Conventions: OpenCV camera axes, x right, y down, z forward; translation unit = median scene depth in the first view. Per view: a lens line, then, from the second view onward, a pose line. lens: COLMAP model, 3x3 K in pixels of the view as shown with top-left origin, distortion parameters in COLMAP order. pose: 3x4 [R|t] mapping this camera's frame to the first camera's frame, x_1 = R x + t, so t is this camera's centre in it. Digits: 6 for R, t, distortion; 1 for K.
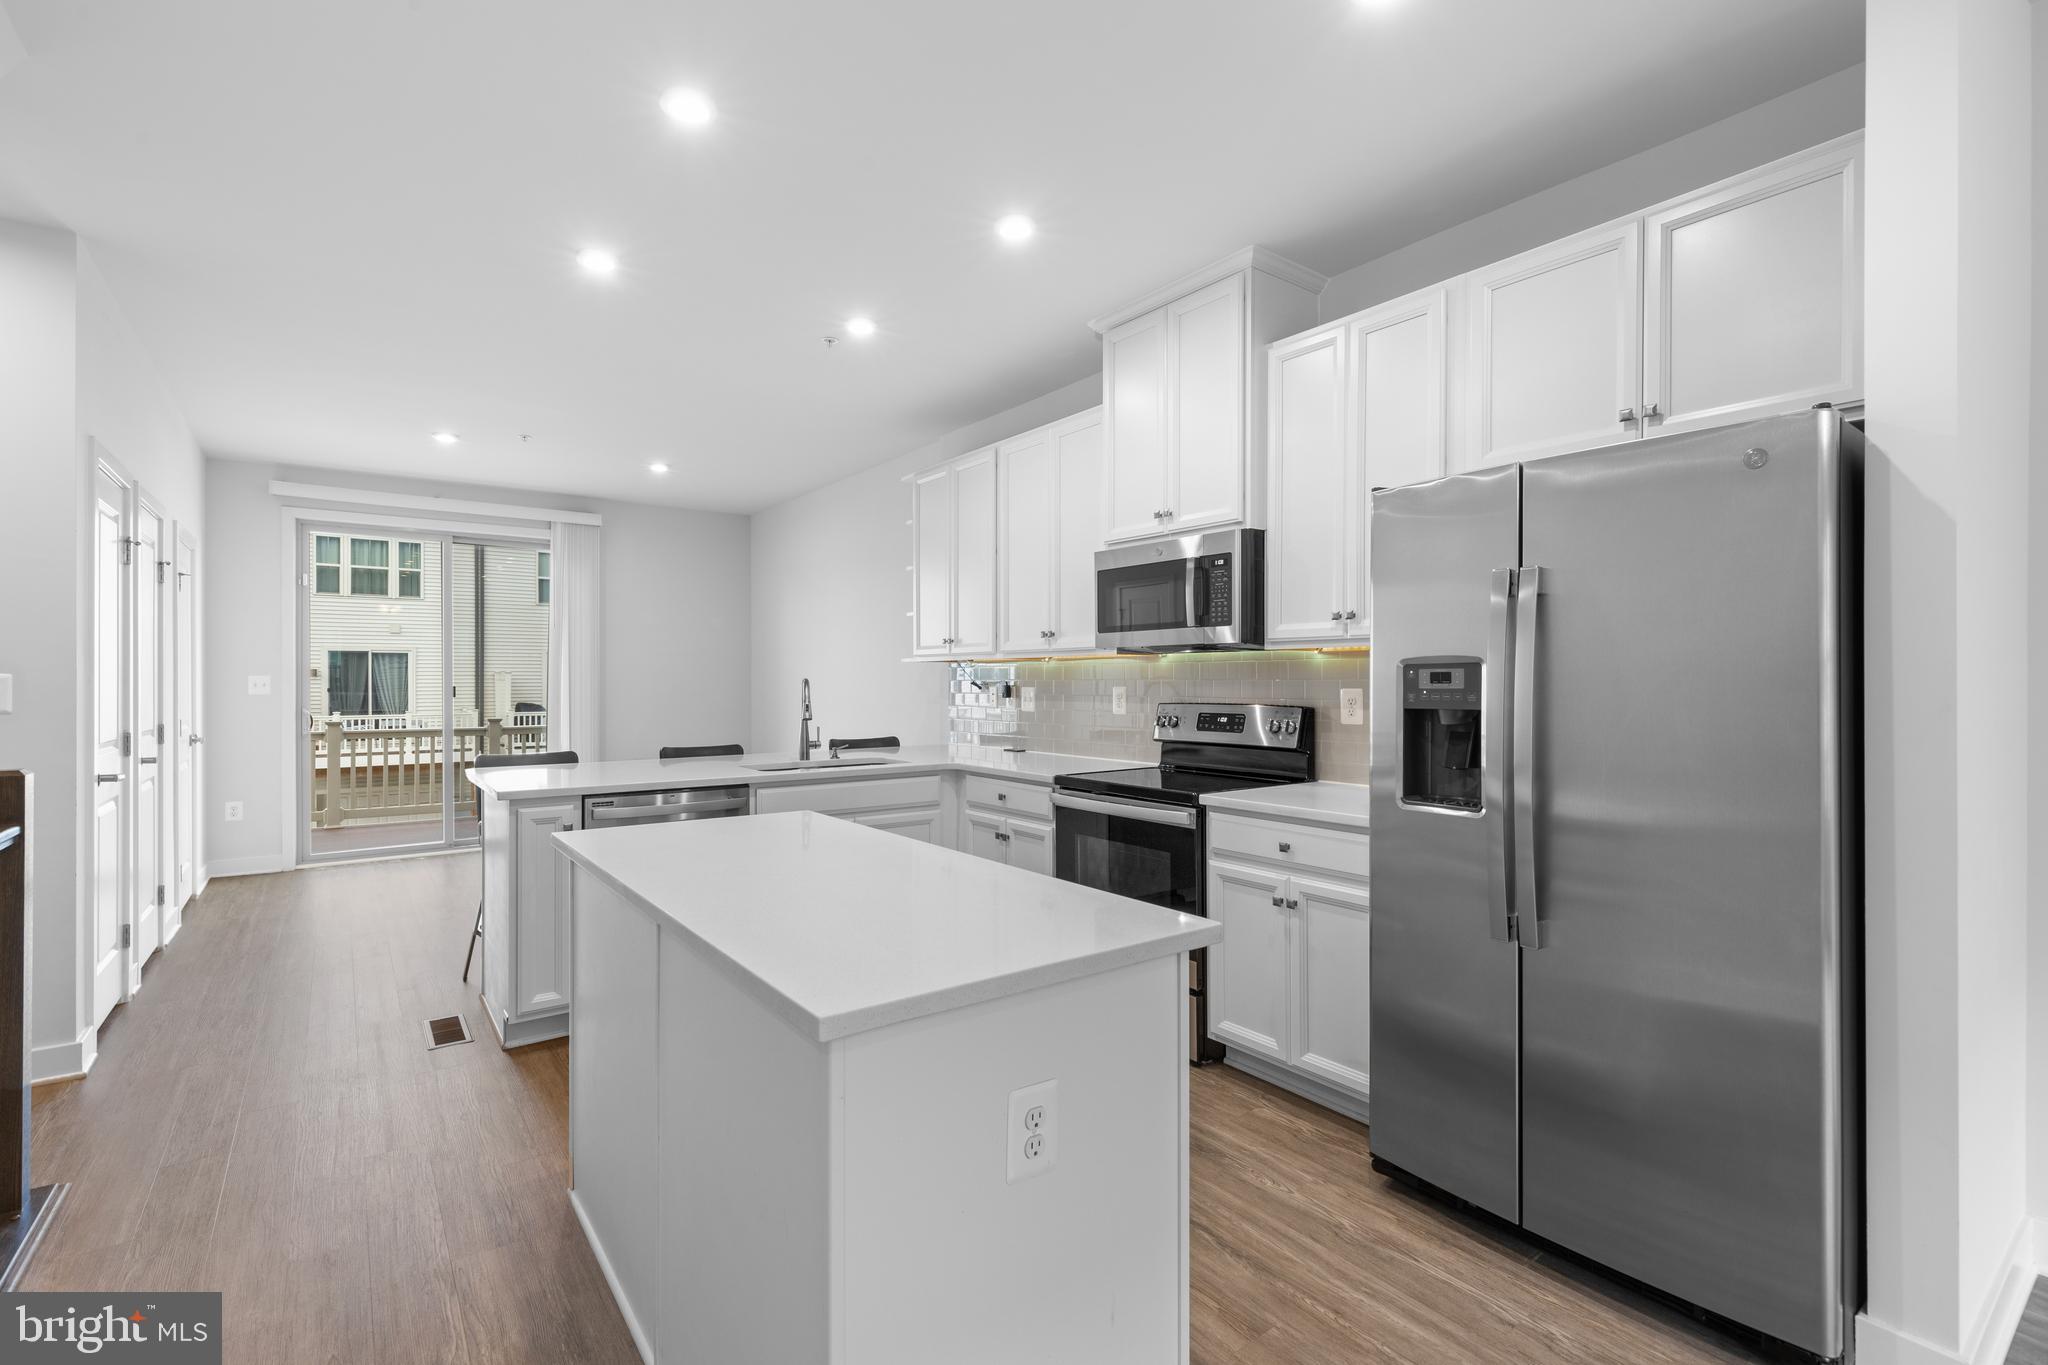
lens RADIAL K [[915.7, 0, 1029.0], [0, 915.7, 687.2], [0, 0, 1]] dist [0.005821, -0.000549]
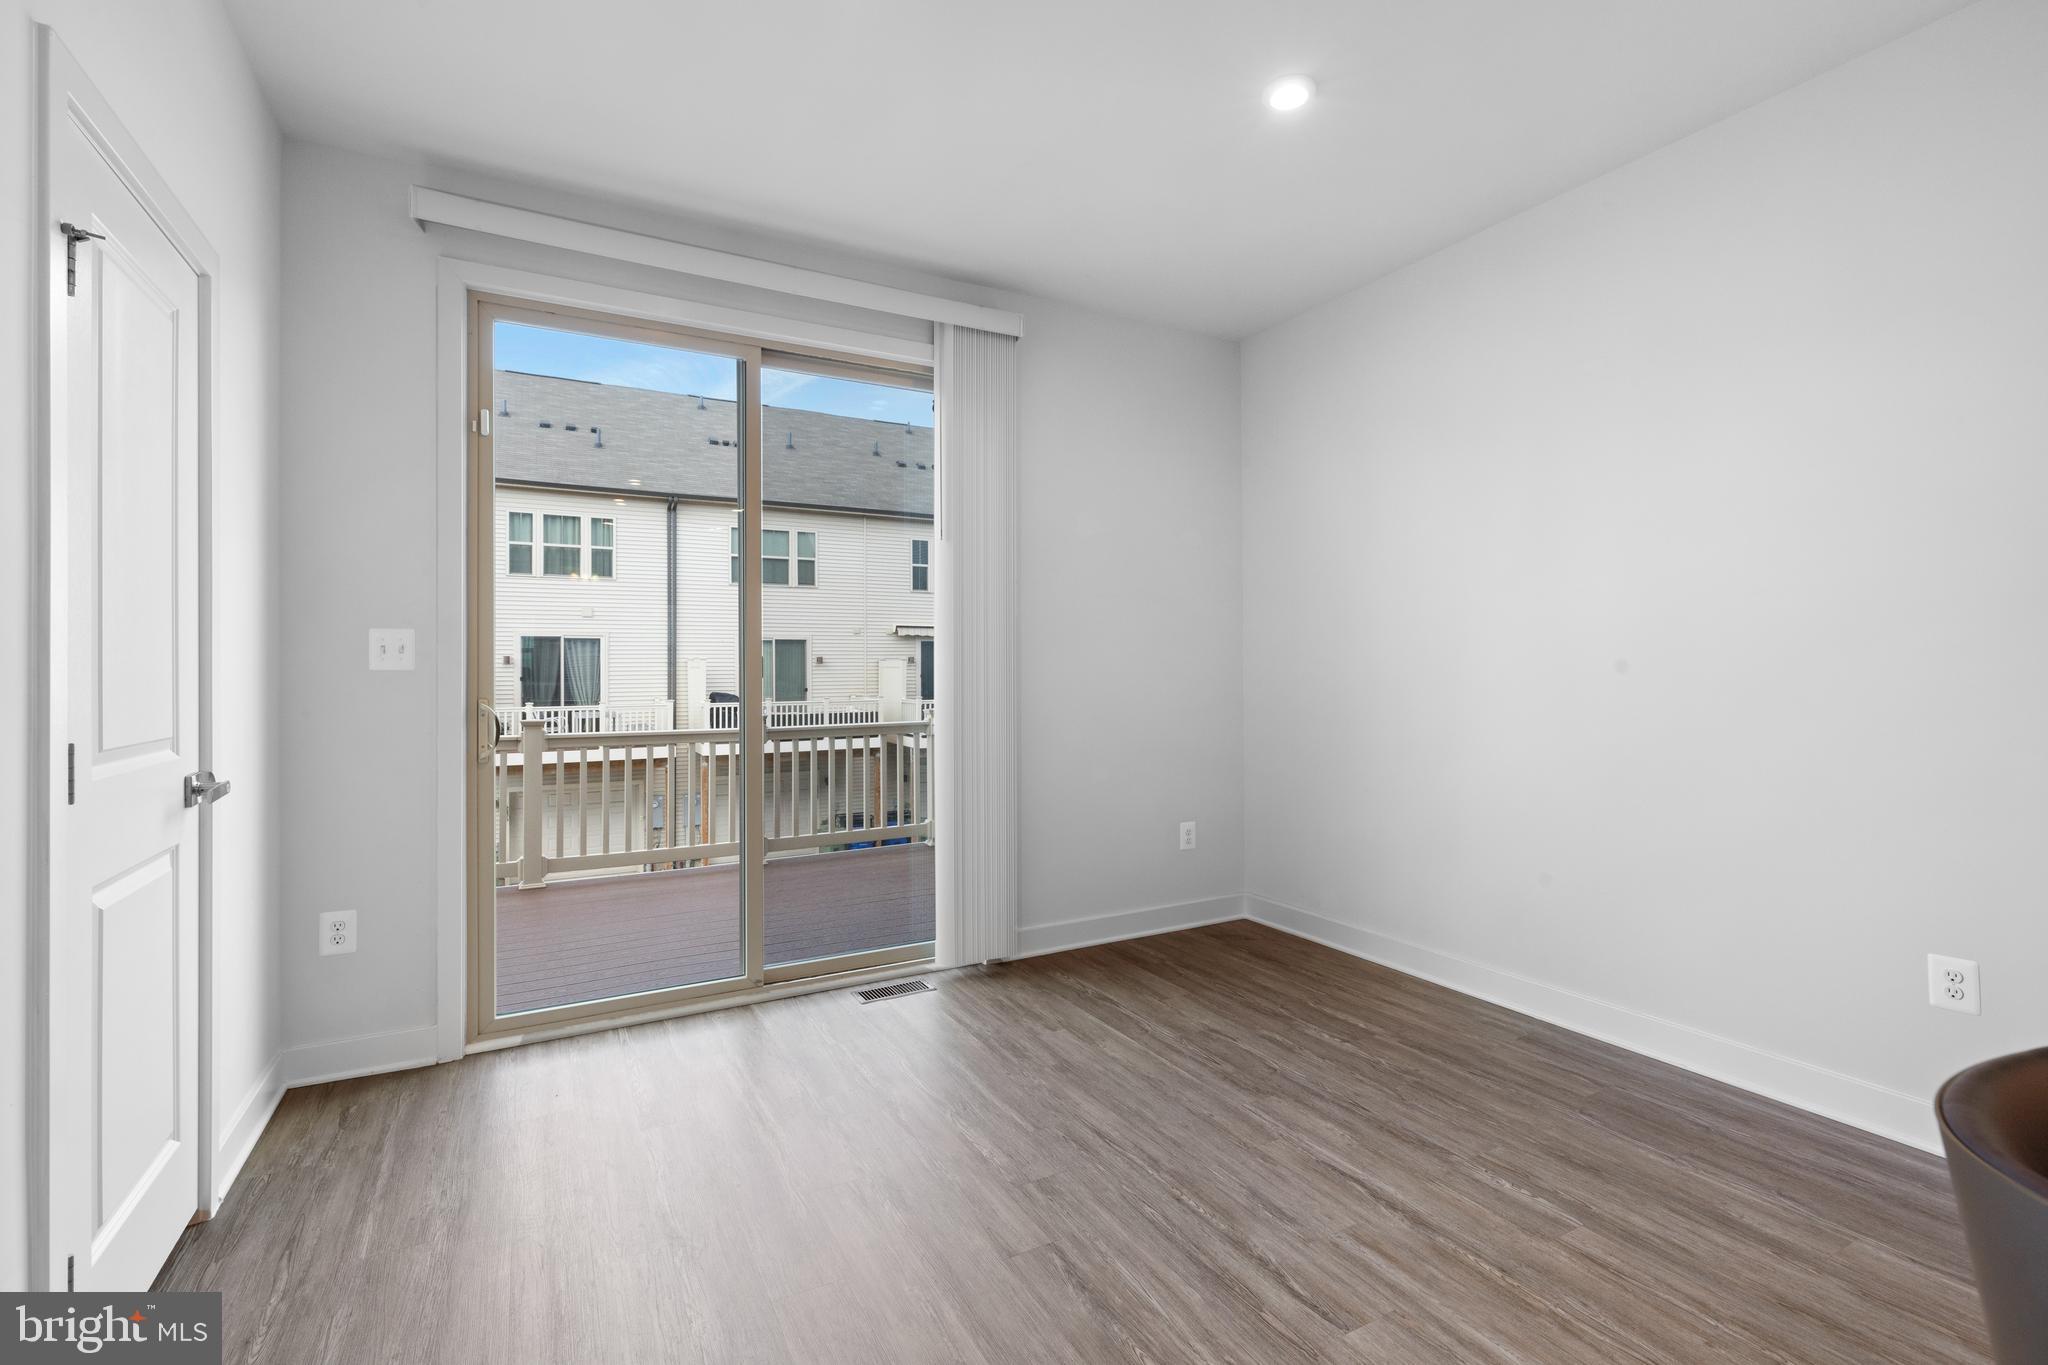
lens RADIAL K [[914.3, 0, 1026.7], [0, 914.3, 667.4], [0, 0, 1]] dist [0.008829, -0.001201]
pose [[0.989282, -0.007087, -0.145845, -0.605867], [0.005681, 0.999933, -0.010059, 0.016590], [0.145906, 0.009123, 0.989256, 0.783817]]
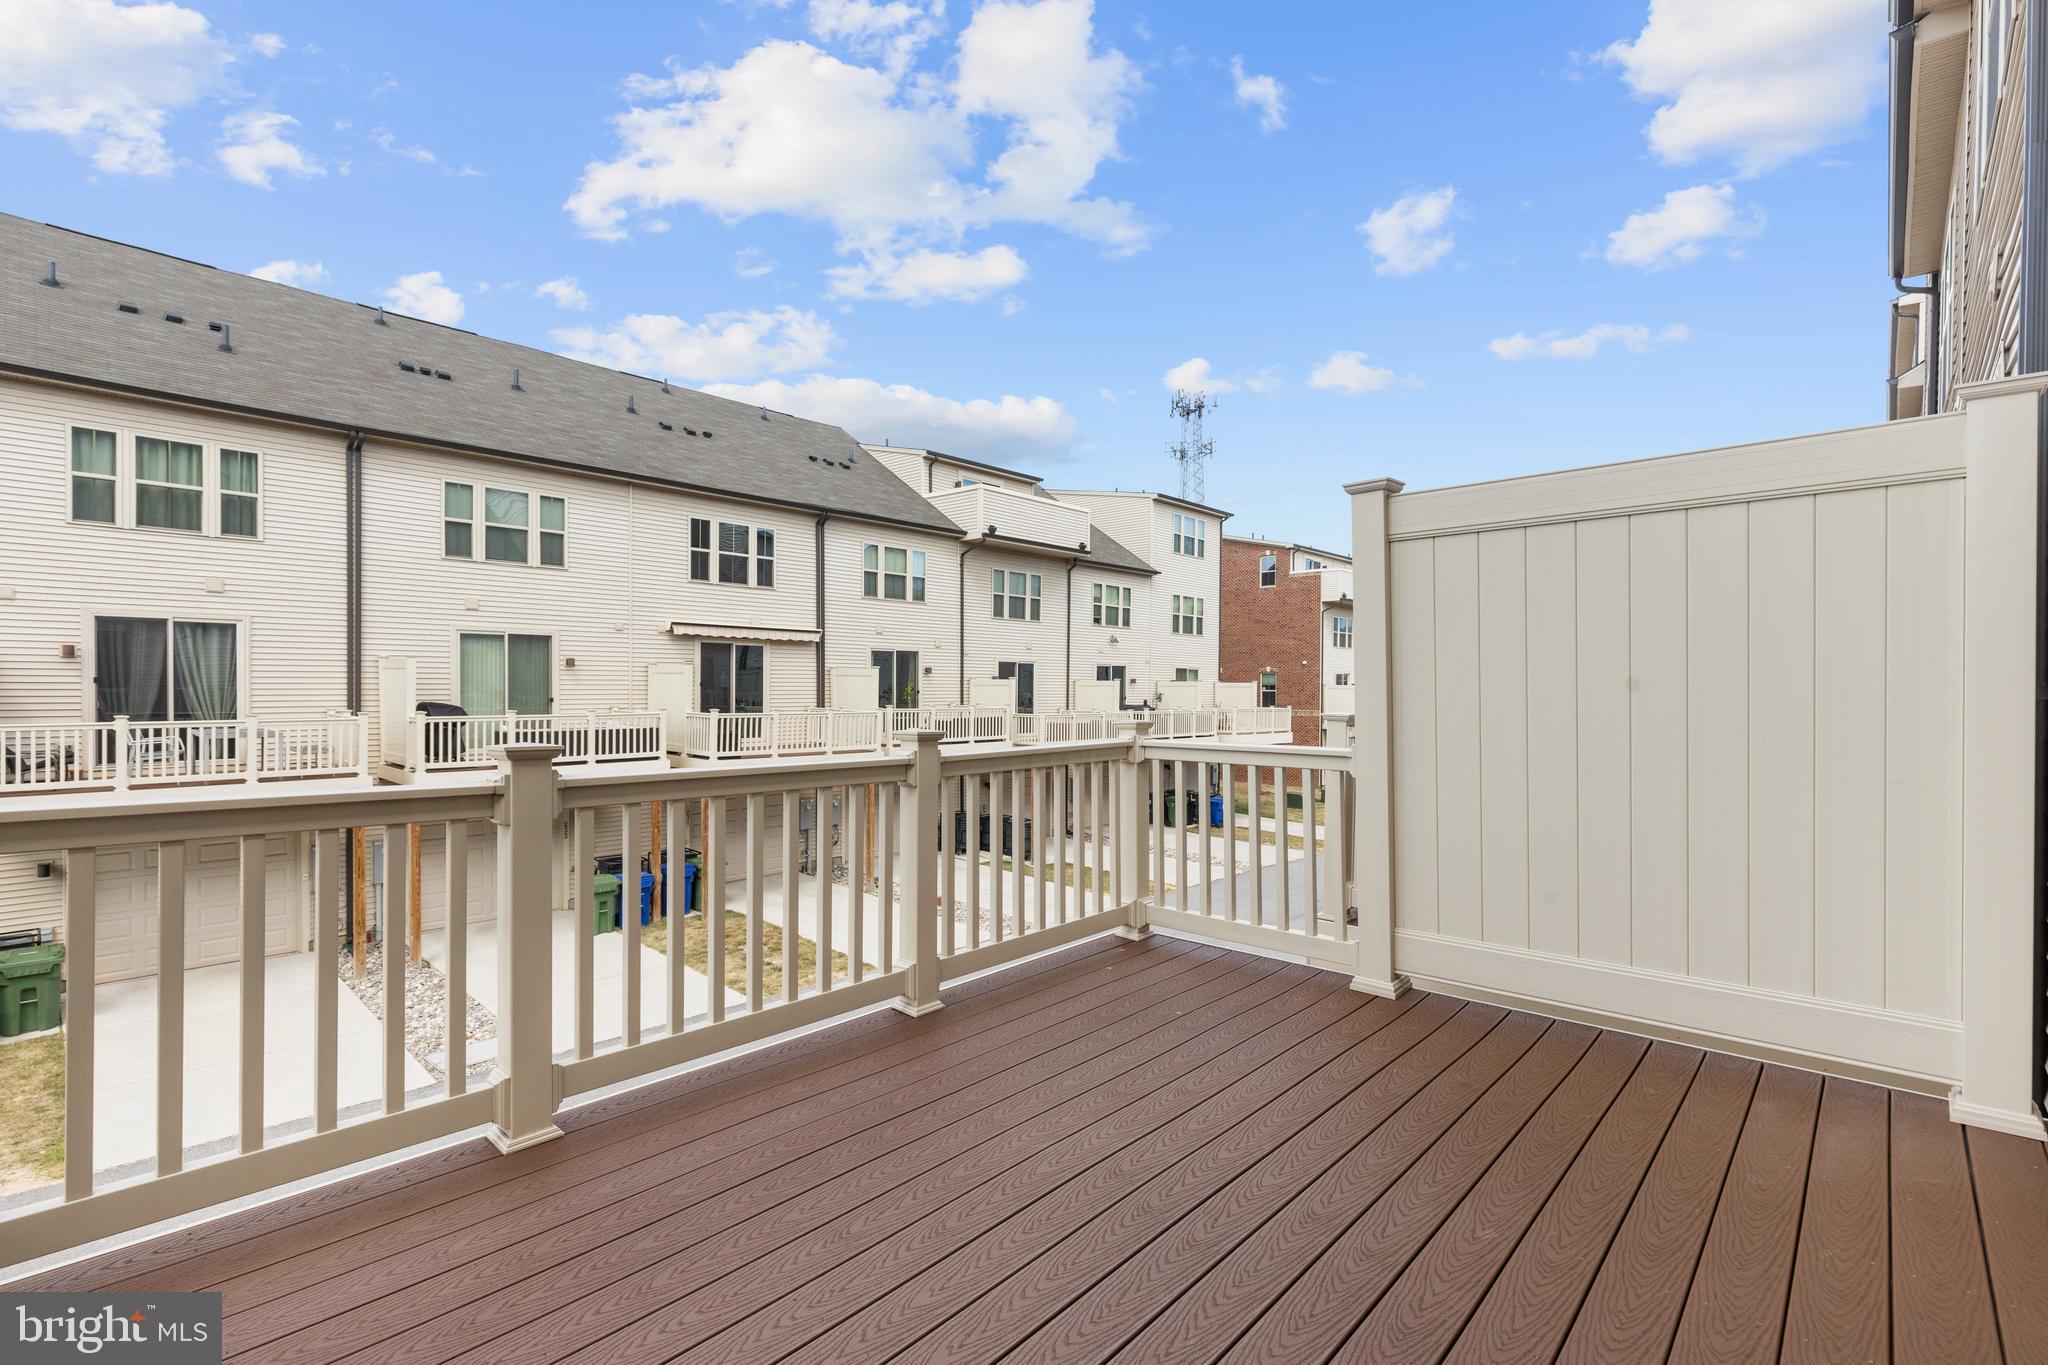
lens RADIAL K [[914.3, 0, 1009.4], [0, 914.3, 699.1], [0, 0, 1]] dist [0.008829, -0.001201]
pose [[0.984002, 0.003234, 0.178129, -1.284556], [-0.004693, 0.999959, 0.007773, 0.037705], [-0.178097, -0.008484, 0.983976, 1.350420]]
